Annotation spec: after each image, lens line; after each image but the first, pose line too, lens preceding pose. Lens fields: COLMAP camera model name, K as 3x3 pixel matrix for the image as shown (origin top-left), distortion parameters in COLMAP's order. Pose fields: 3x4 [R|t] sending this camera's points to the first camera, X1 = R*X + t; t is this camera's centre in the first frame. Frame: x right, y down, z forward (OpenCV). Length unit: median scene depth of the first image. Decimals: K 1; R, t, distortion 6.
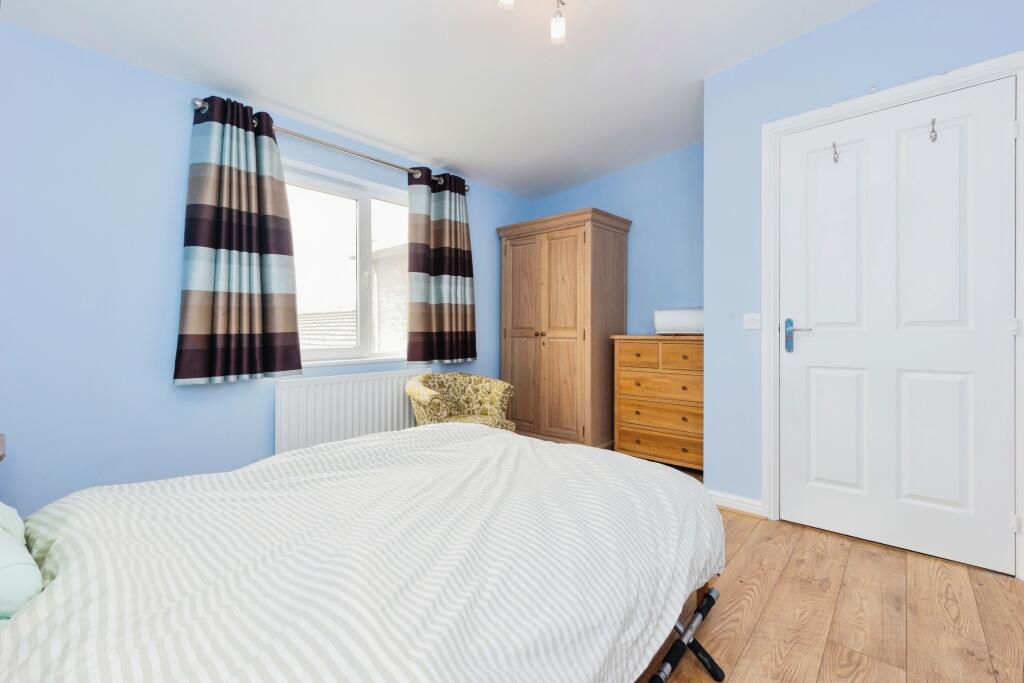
lens RADIAL K [[432.7, 0, 508.8], [0, 432.7, 338.5], [0, 0, 1]] dist [-0.000763, -0.000196]
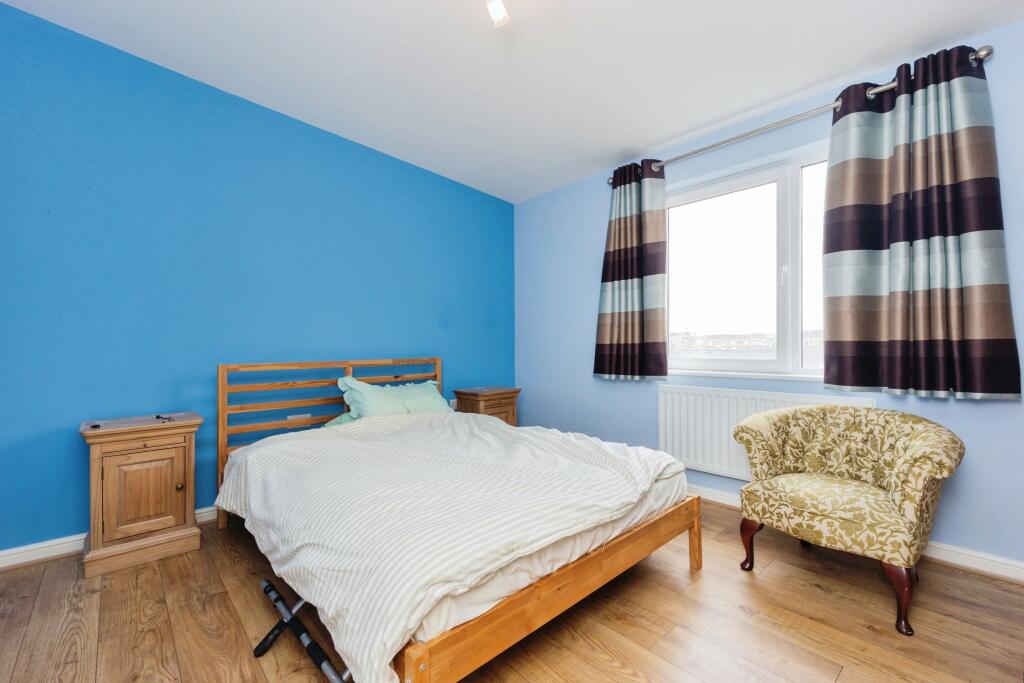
lens RADIAL K [[432.7, 0, 508.8], [0, 432.7, 338.5], [0, 0, 1]] dist [-0.000763, -0.000196]
pose [[-0.087330, -0.001765, -0.996178, 0.657313], [-0.005237, 0.999985, -0.001313, -0.020654], [0.996166, 0.005103, -0.087338, 0.724728]]
